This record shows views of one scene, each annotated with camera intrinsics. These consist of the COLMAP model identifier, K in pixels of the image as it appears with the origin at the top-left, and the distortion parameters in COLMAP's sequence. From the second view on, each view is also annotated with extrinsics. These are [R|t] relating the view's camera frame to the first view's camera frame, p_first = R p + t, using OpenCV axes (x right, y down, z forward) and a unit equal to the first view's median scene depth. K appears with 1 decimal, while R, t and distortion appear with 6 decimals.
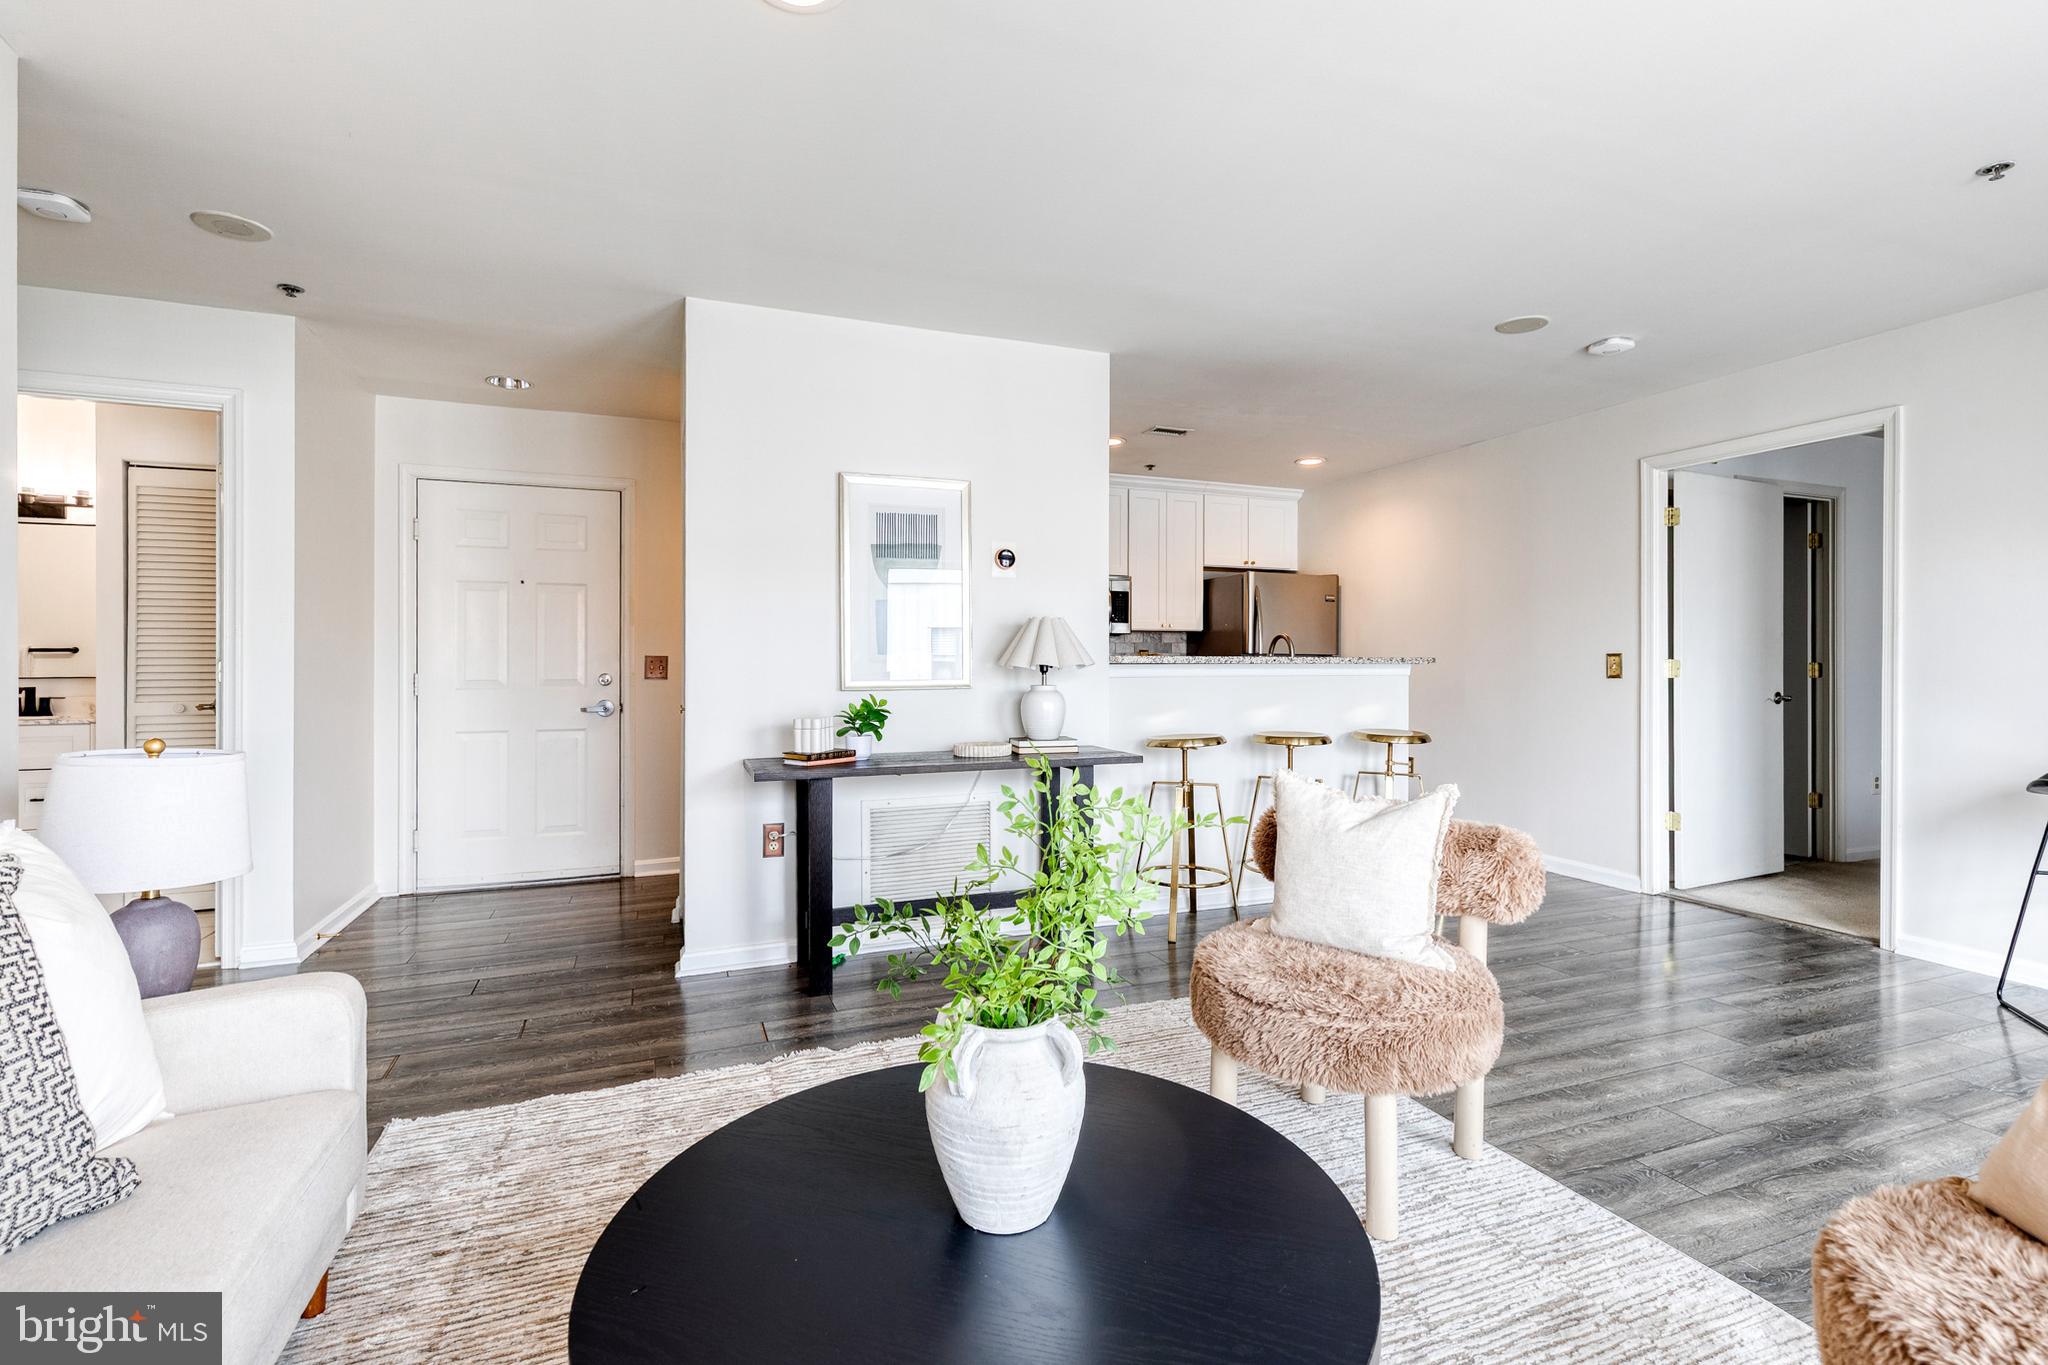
lens RADIAL K [[941.6, 0, 1031.5], [0, 941.6, 668.4], [0, 0, 1]] dist [0.008419, -0.001039]
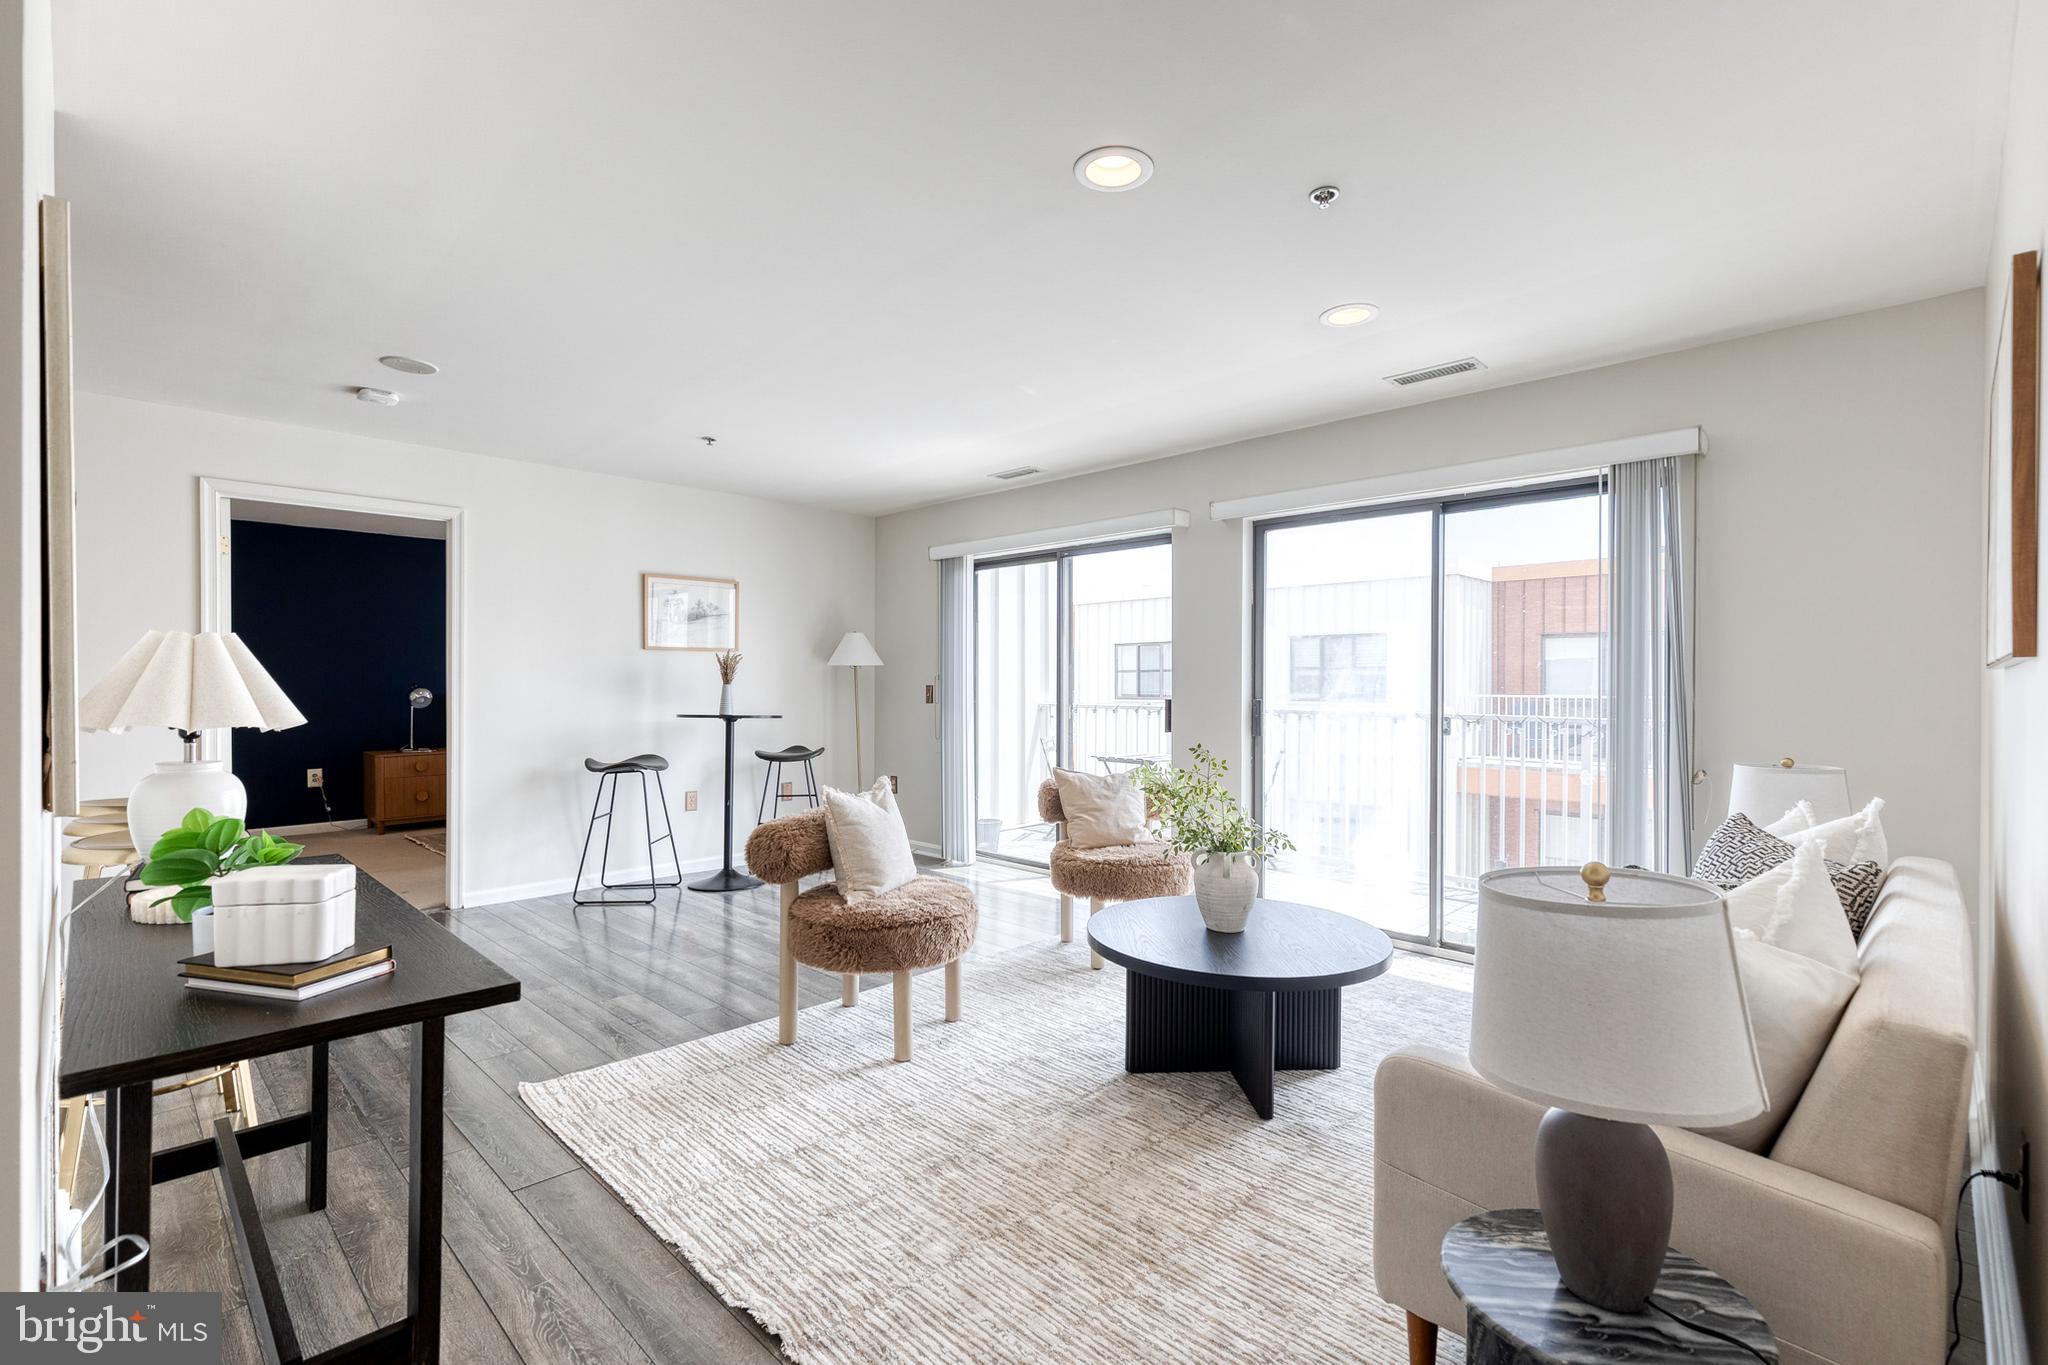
lens RADIAL K [[926.7, 0, 1042.7], [0, 926.7, 678.1], [0, 0, 1]] dist [0.008885, -0.000510]
pose [[-0.409918, 0.002974, 0.912118, -0.745473], [0.004114, 0.999991, -0.001412, -0.029492], [-0.912113, 0.003174, -0.409926, 0.893604]]
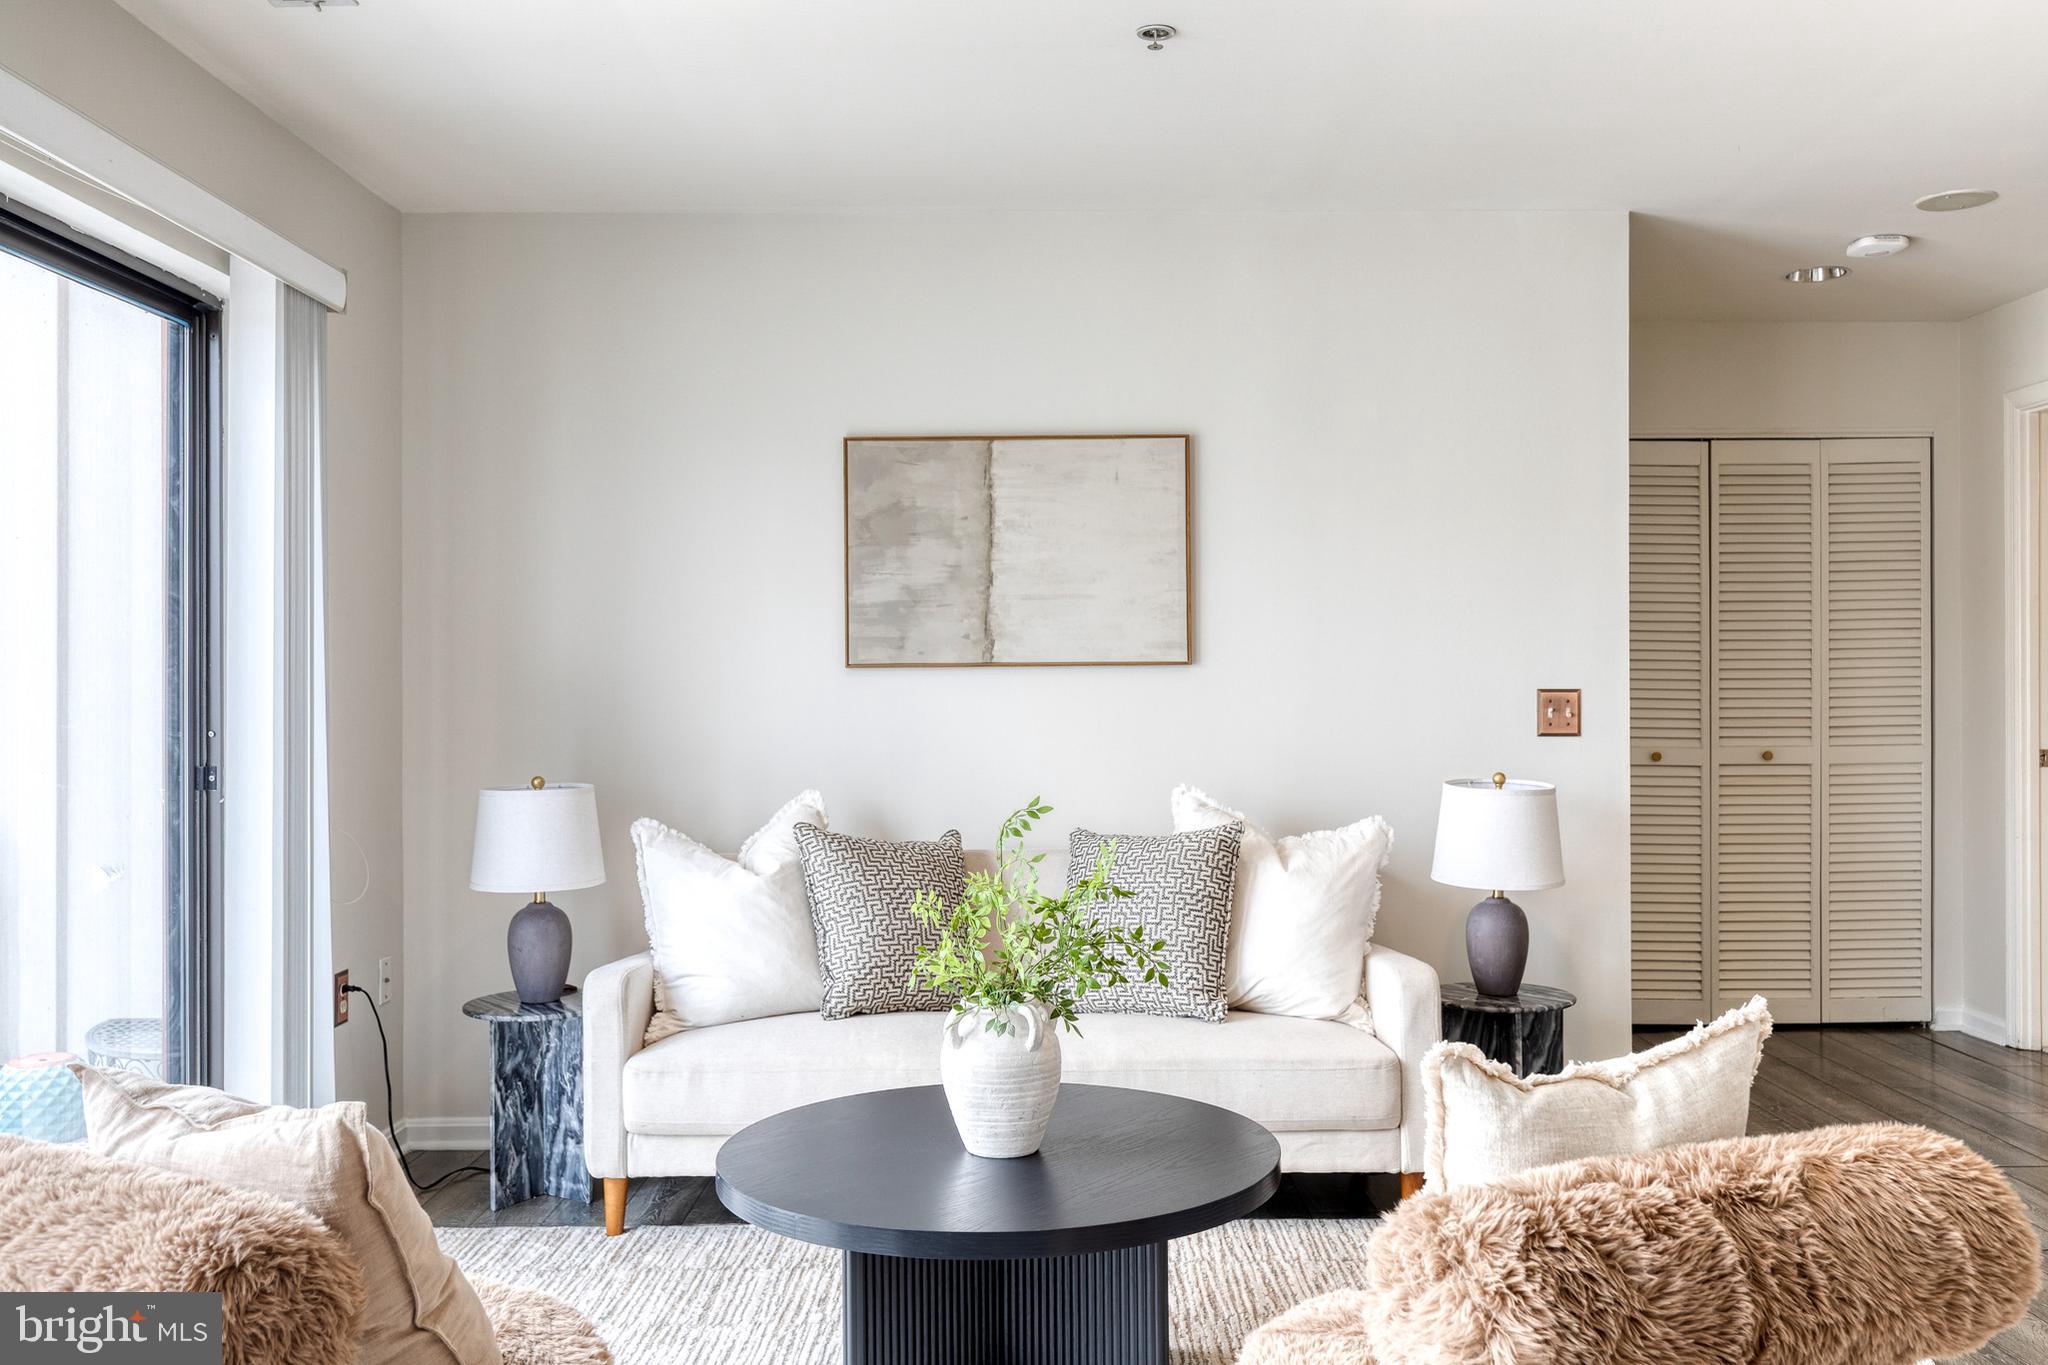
lens RADIAL K [[1694.8, 0, 1038.7], [0, 1694.8, 672.8], [0, 0, 1]] dist [0.007013, 0.001400]
pose [[-0.366337, -0.004737, -0.930470, 0.780446], [-0.003341, 0.999987, -0.003776, -0.026072], [0.930476, 0.001726, -0.366348, 0.696177]]
